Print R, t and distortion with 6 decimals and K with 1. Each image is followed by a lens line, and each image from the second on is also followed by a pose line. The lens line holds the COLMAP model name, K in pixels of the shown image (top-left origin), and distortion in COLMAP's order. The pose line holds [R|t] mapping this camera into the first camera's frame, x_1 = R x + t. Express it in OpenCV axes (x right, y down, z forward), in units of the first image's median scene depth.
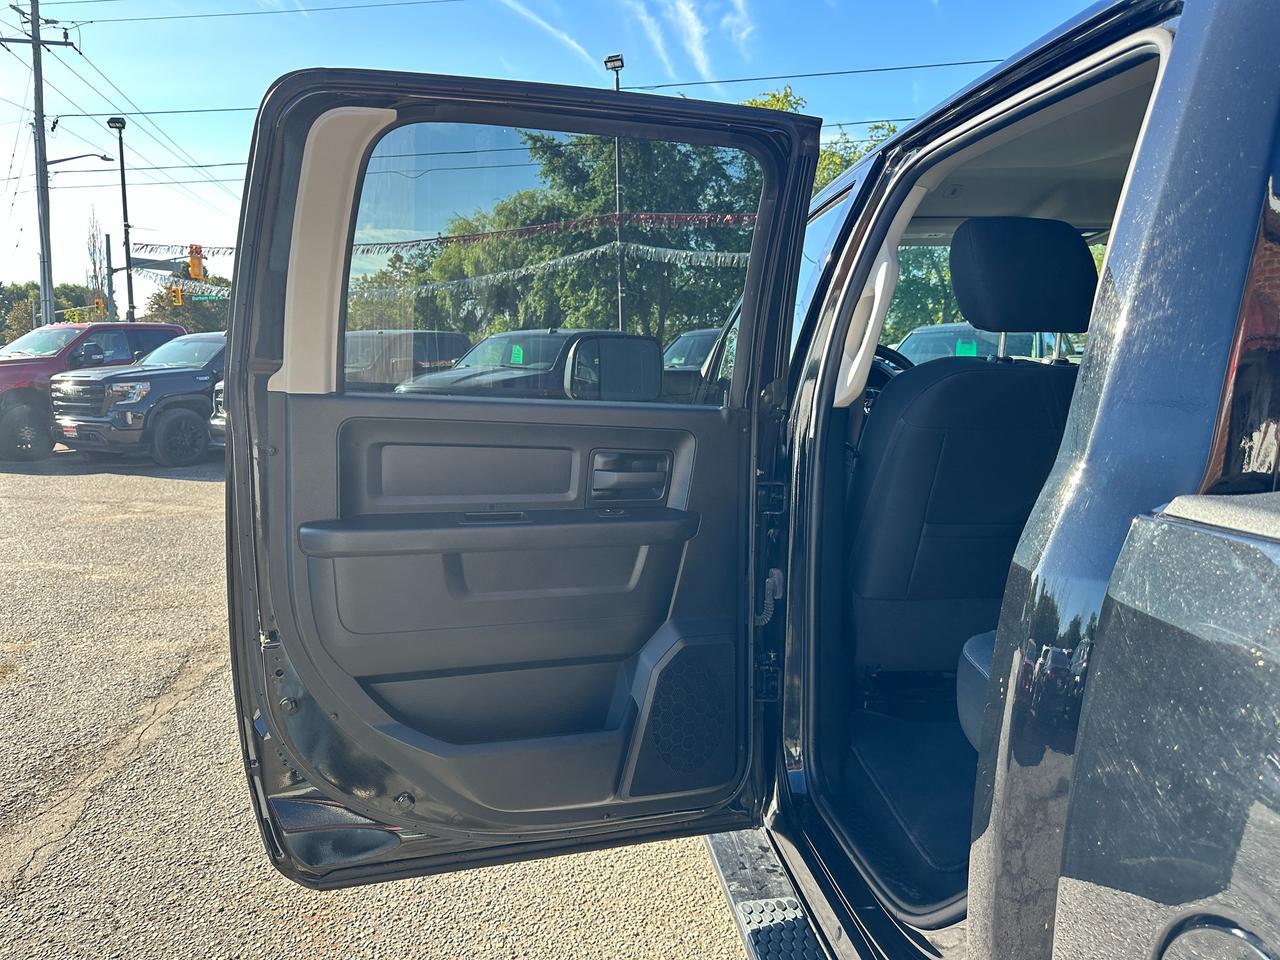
lens RADIAL K [[901.2, 0, 640.0], [0, 901.2, 480.0], [0, 0, 1]] dist [0.003172, -0.010881]
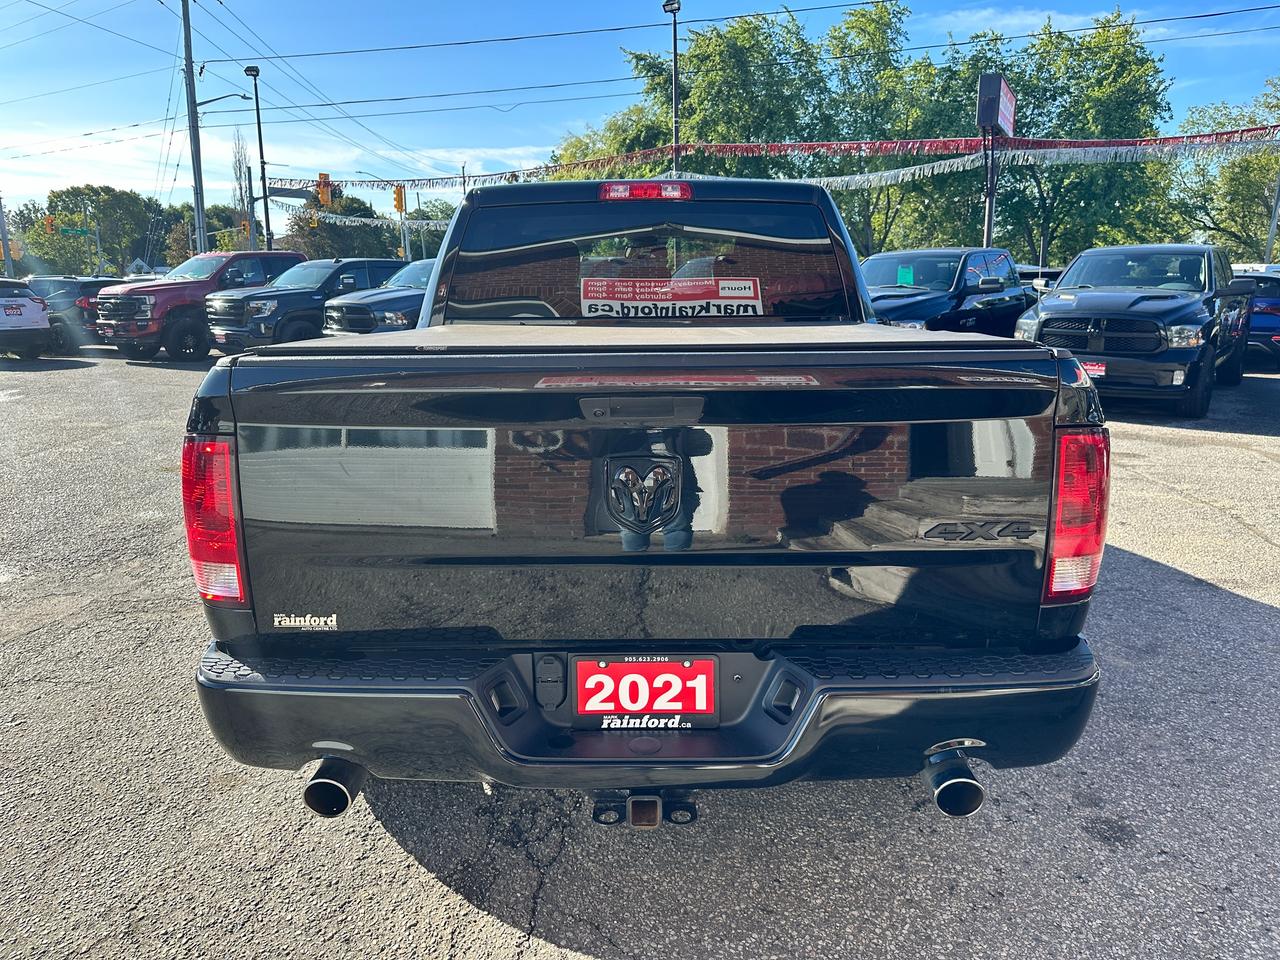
lens RADIAL K [[901.2, 0, 640.0], [0, 901.2, 480.0], [0, 0, 1]] dist [0.003172, -0.010881]
pose [[0.990756, 0.024542, -0.133420, 0.131644], [-0.012283, 0.995688, 0.091943, 0.019927], [0.135101, -0.089455, 0.986785, -0.199340]]
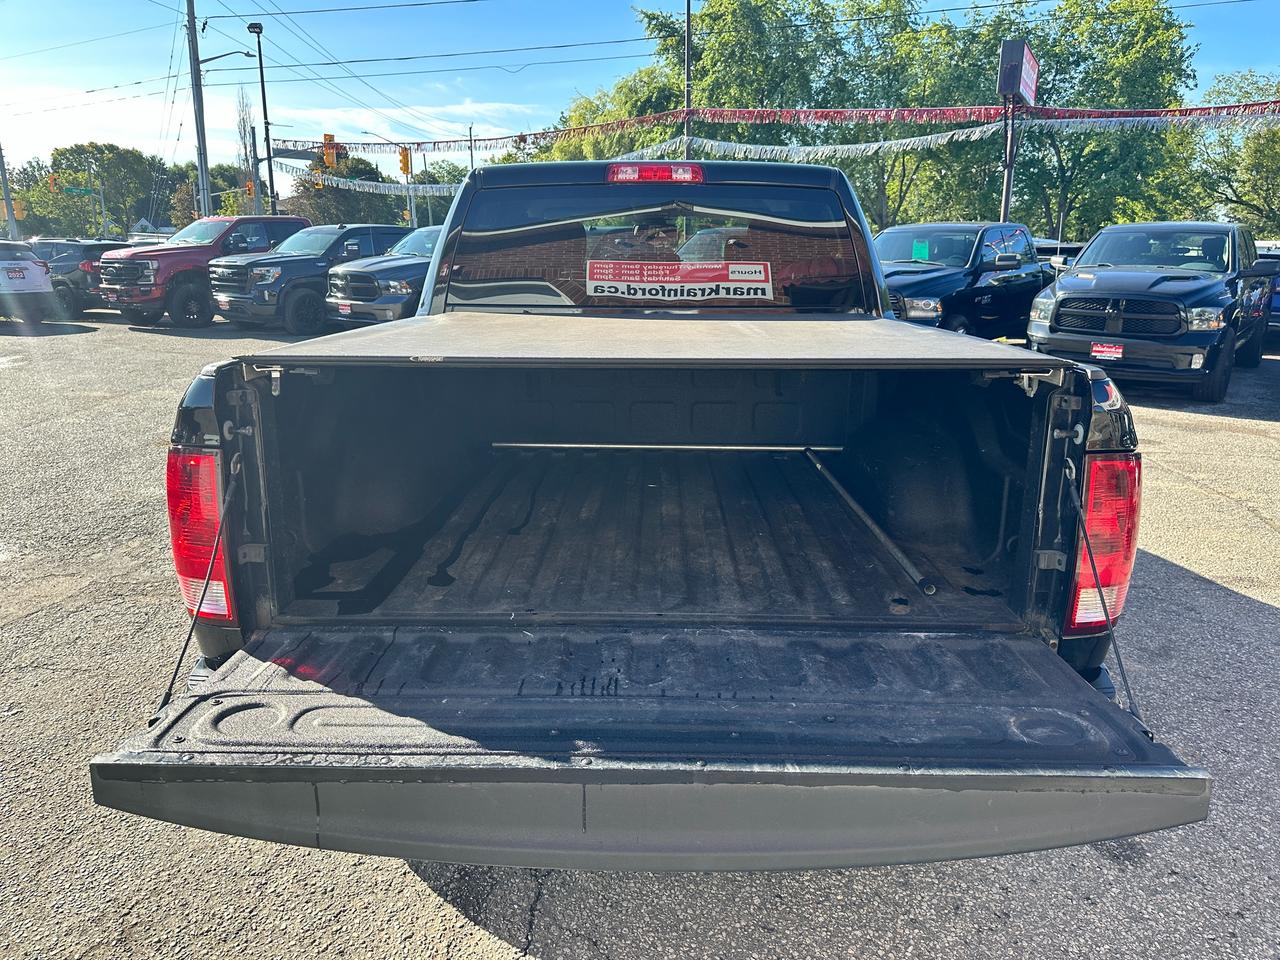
lens RADIAL K [[903.1, 0, 638.4], [0, 903.1, 489.8], [0, 0, 1]] dist [-0.002599, -0.006054]
pose [[0.989158, 0.043969, -0.140119, 0.130827], [-0.024504, 0.990167, 0.137729, 0.013367], [0.144797, -0.132802, 0.980509, -0.192414]]
